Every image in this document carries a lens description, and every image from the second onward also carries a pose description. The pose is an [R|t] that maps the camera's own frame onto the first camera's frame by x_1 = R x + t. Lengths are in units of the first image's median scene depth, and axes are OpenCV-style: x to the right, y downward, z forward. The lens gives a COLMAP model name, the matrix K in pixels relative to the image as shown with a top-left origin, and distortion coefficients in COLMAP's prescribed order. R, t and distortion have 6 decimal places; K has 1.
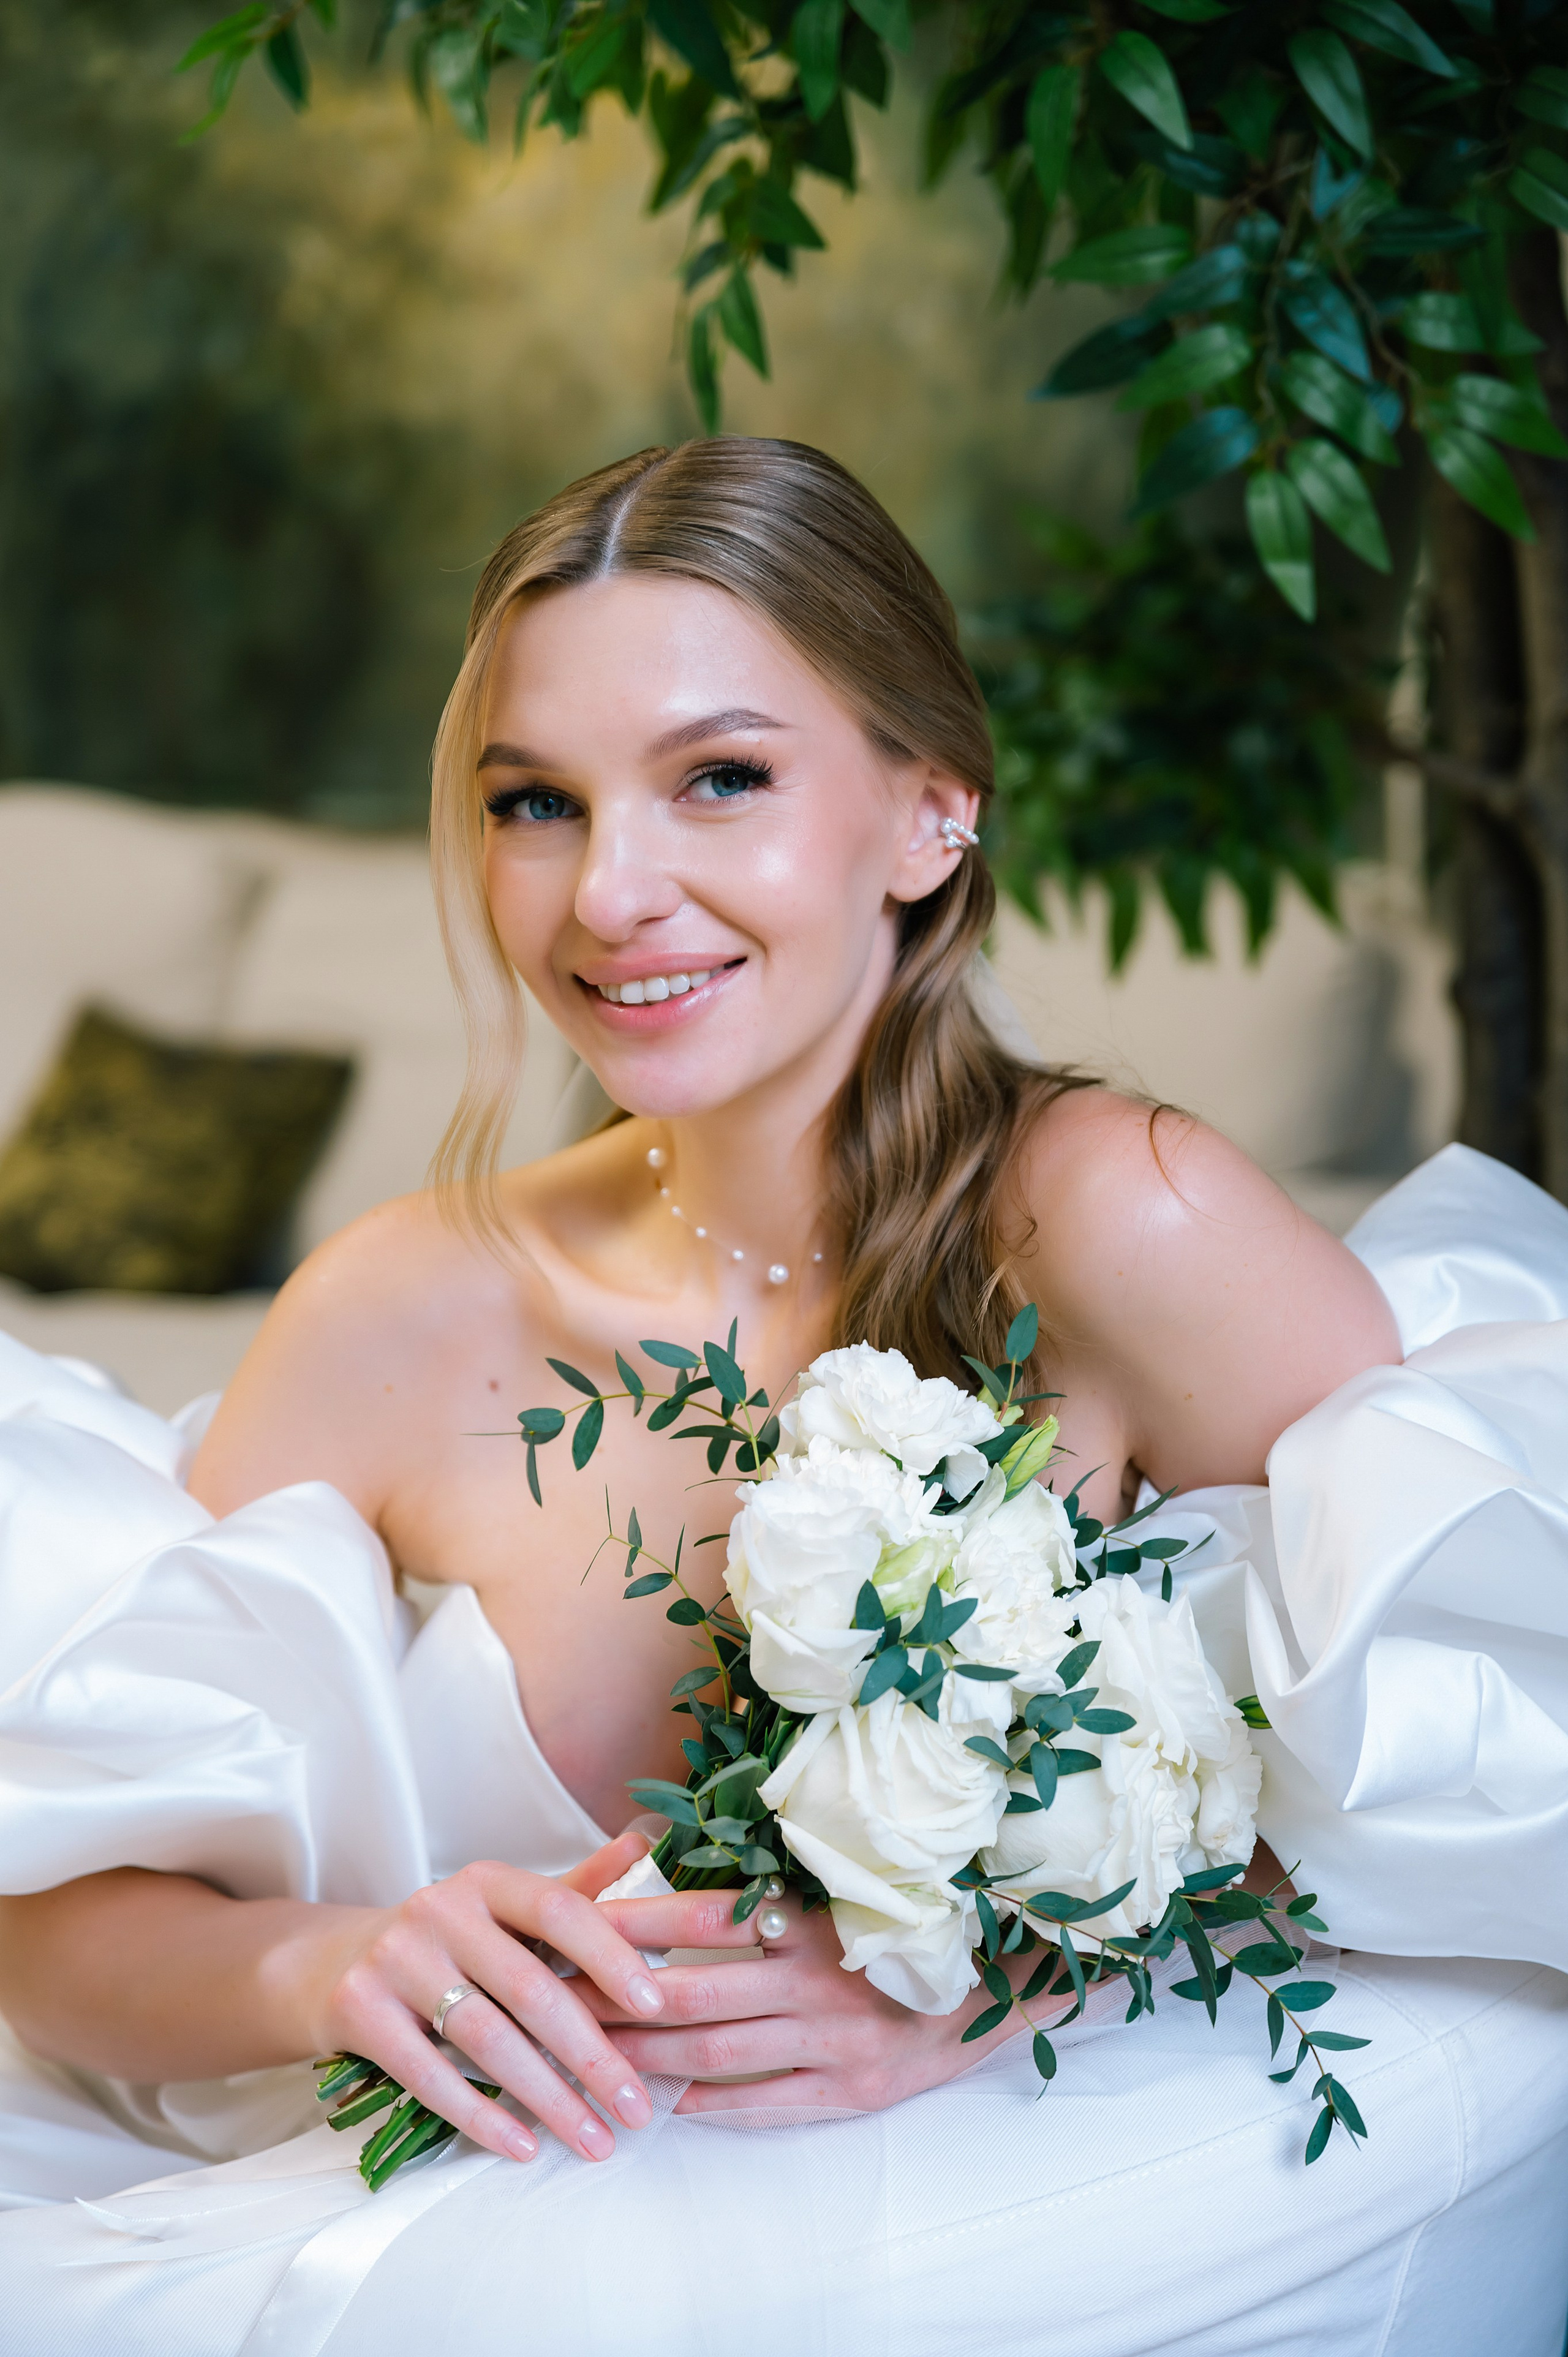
lens RADIAL K [[4497.3, 0, 794.7], [0, 4497.3, 1188.3], [0, 0, 1]] dist [0.227666, 0.000000]
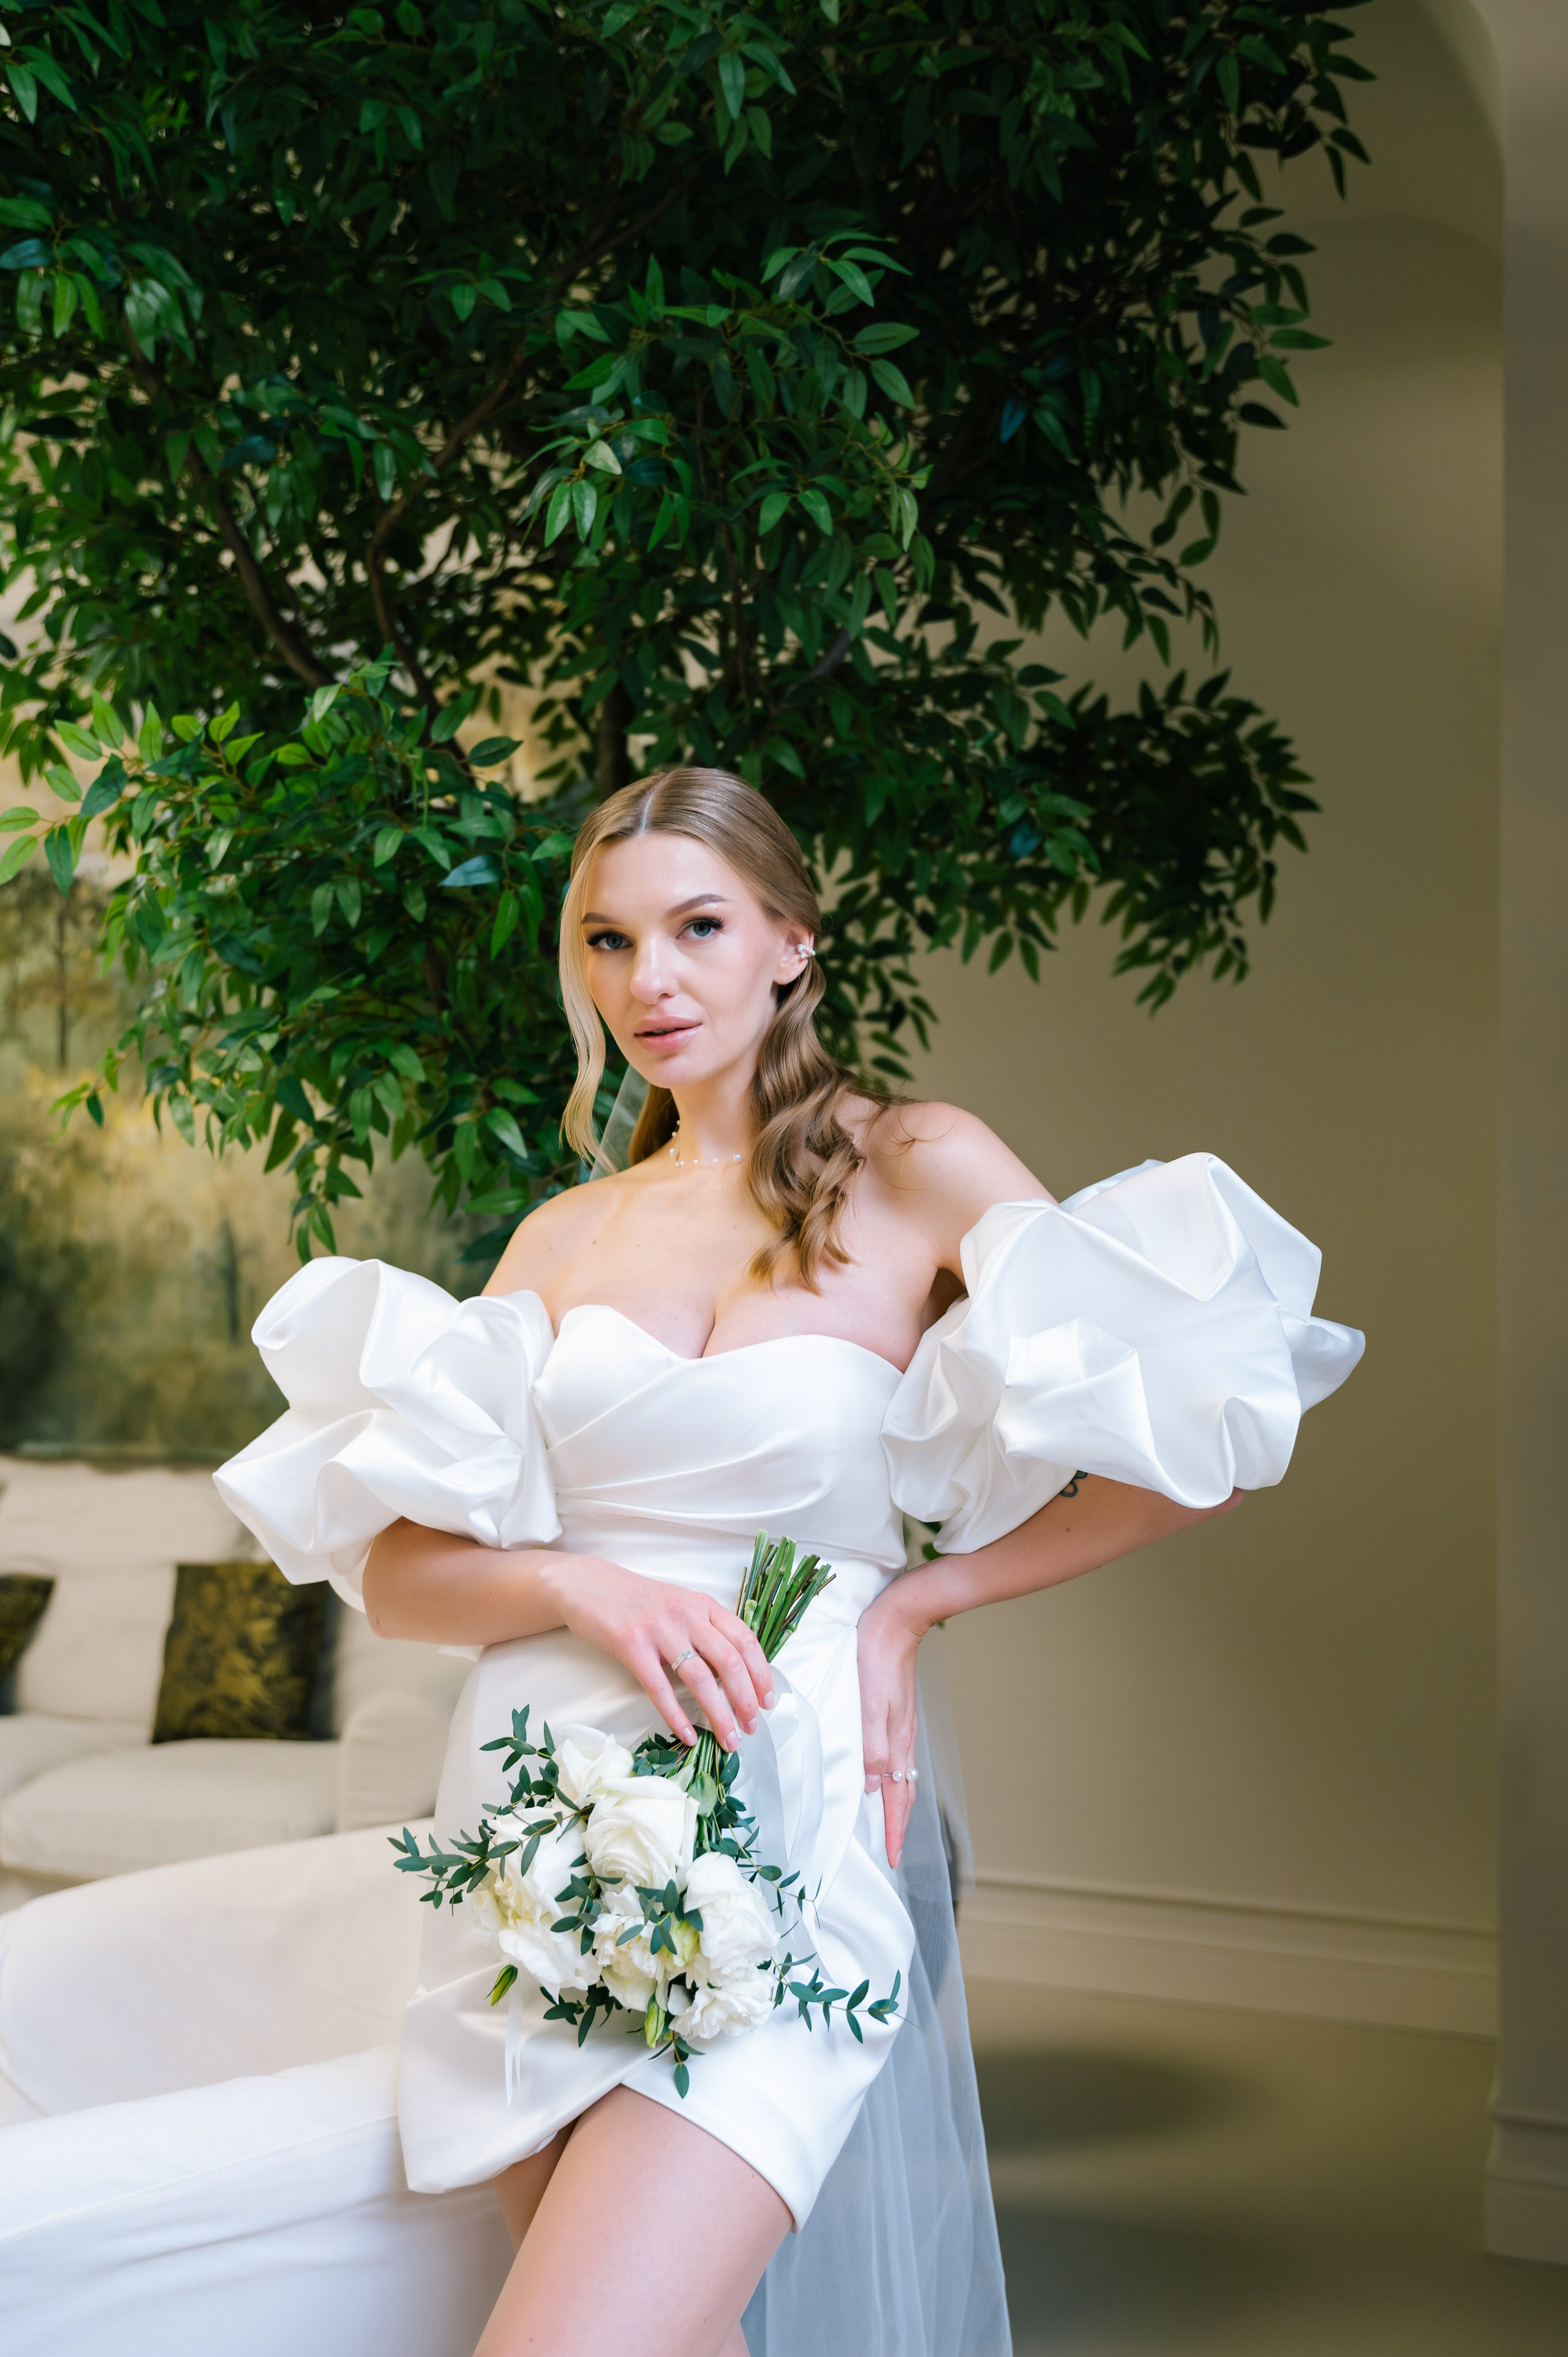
lens RADIAL K [[2461.5, 0, 786.2], [0, 2461.5, 1182.2], [0, 0, 1]] dist [0.060600, 0.000000]
pose [[0.977291, 0.001845, 0.211894, -0.043547], [0.036946, 0.983162, -0.178962, 0.009261], [-0.208656, 0.182727, 0.960767, -0.193887]]
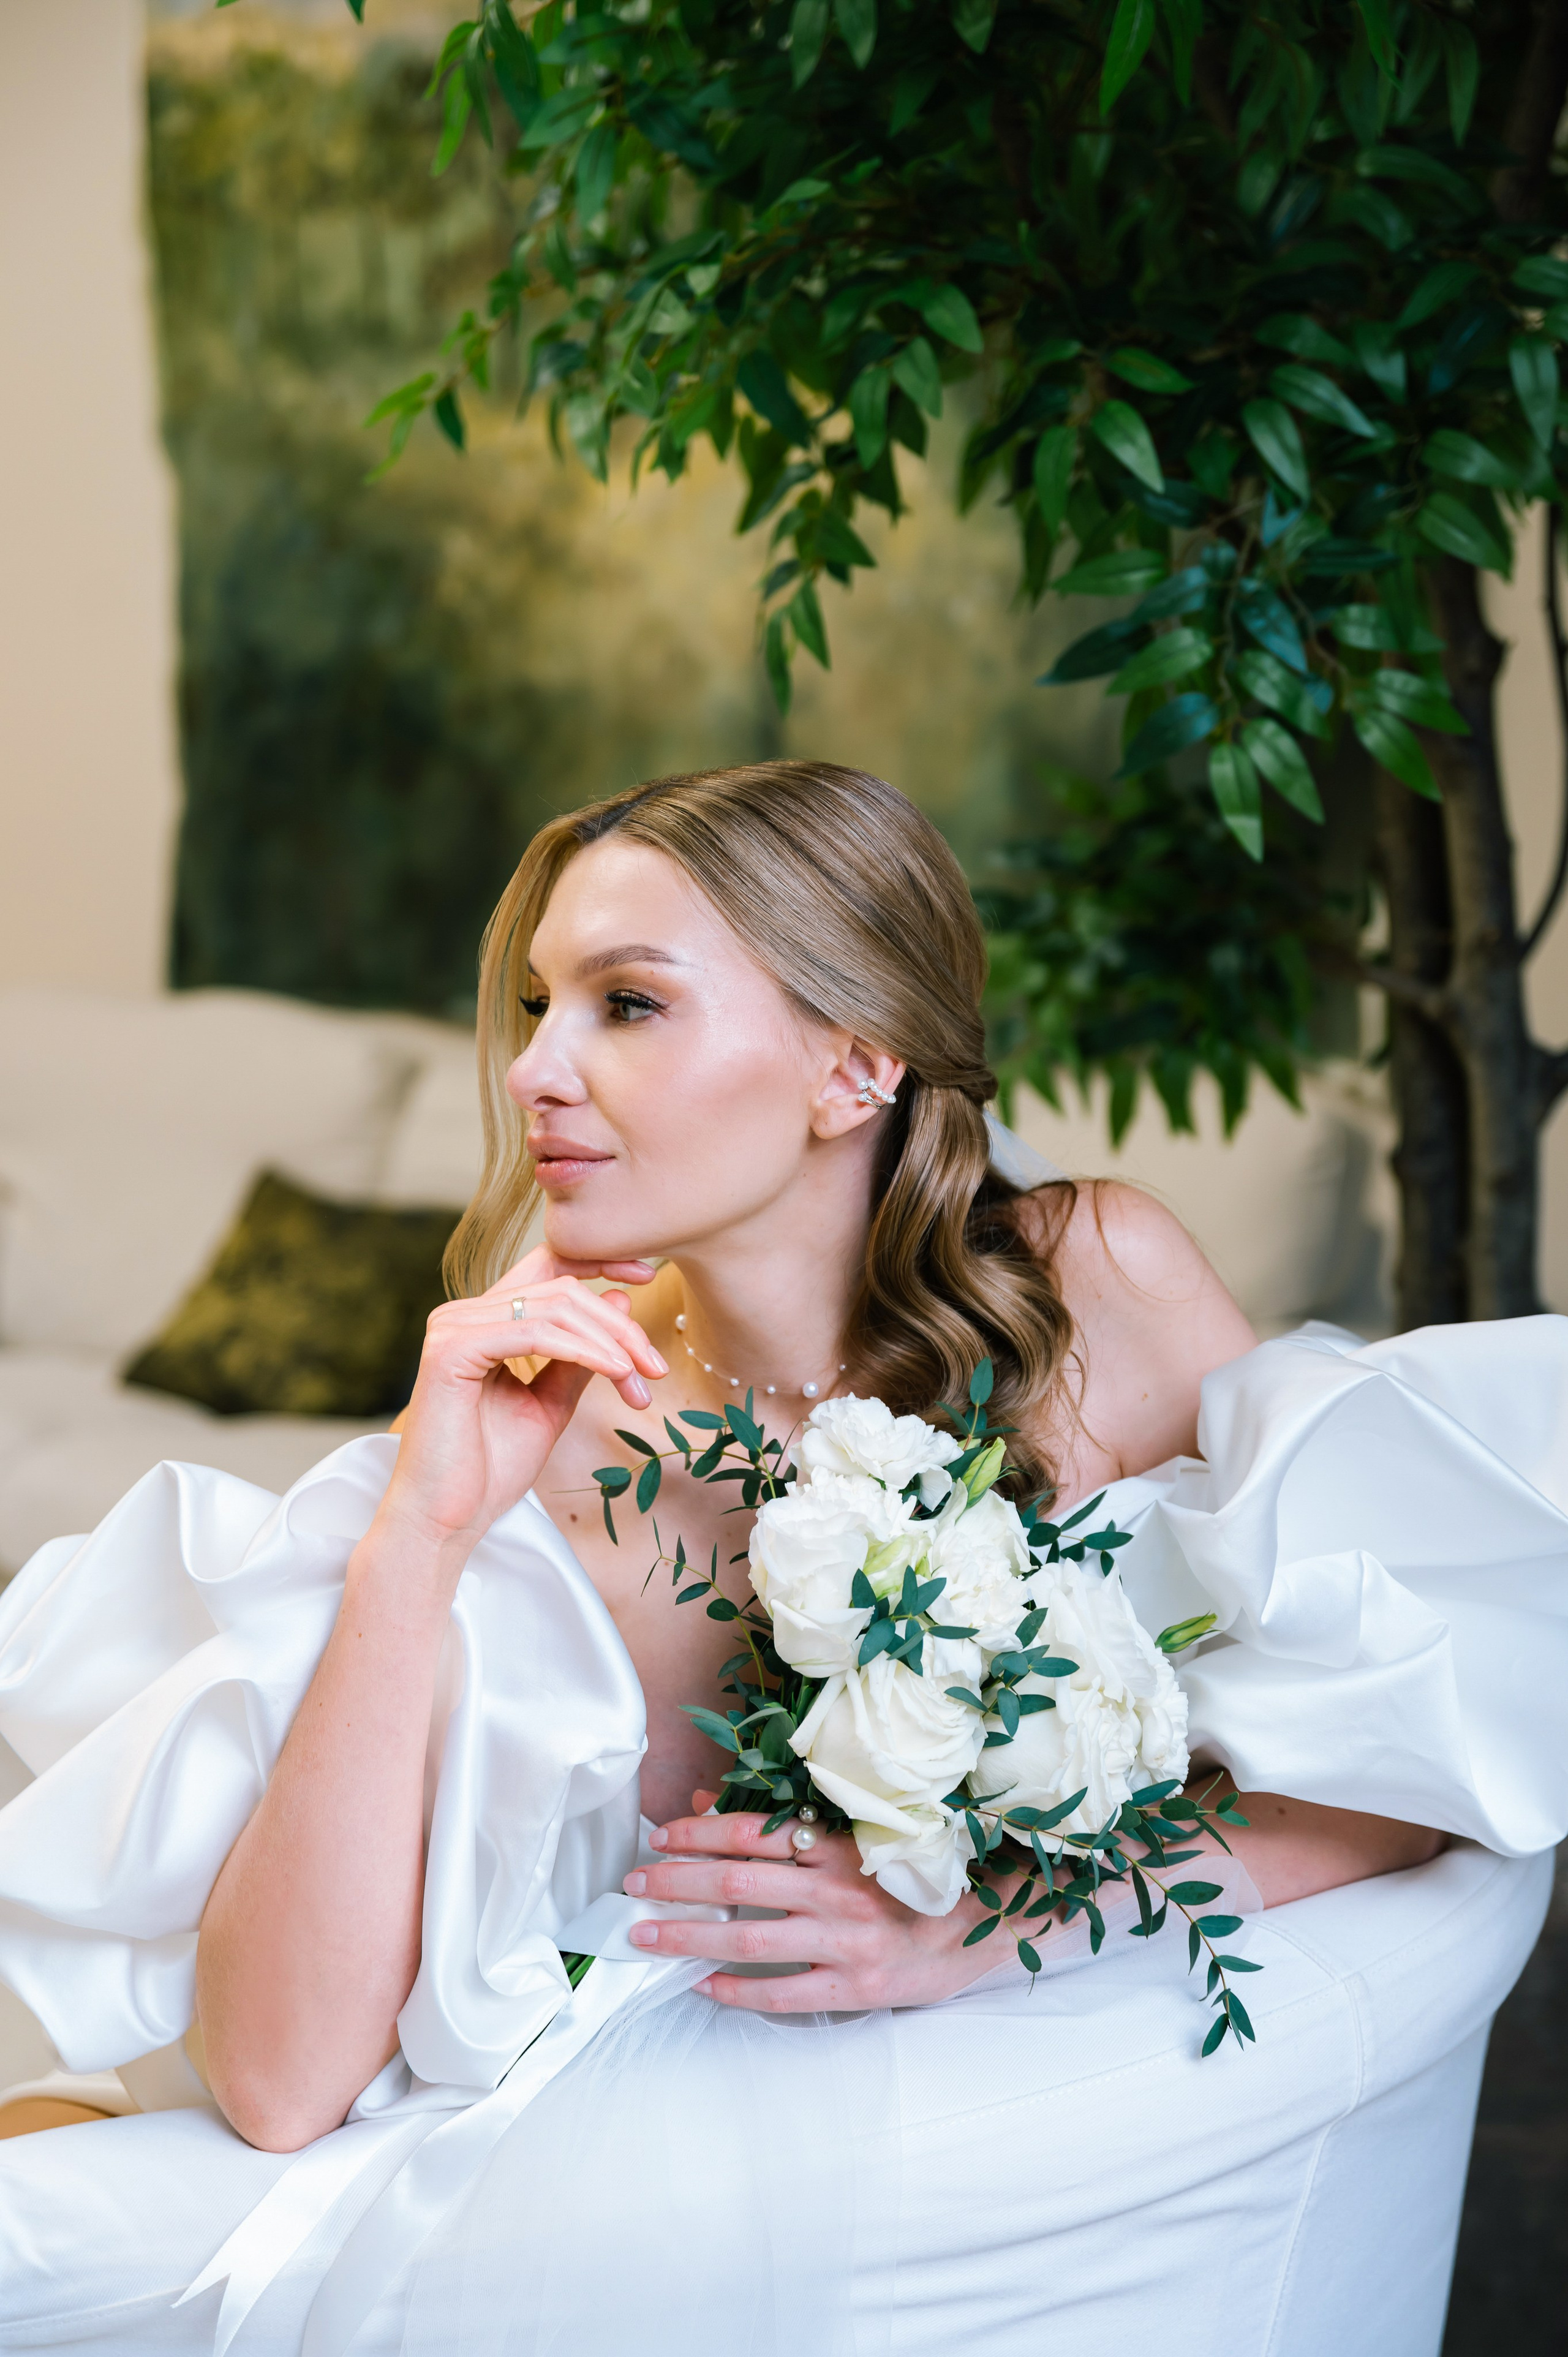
lens RADIAL K [[3933.6, 0, 779.7], [0, 3933.6, 1170.3], [0, 0, 1]] dist [0.162318, 0.000000]
pose [[0.999730, 0.006512, -0.022319, 0.005578], [-0.007475, 0.999033, -0.043326, 0.007682], [0.022015, 0.043481, 0.998812, -0.083264]]
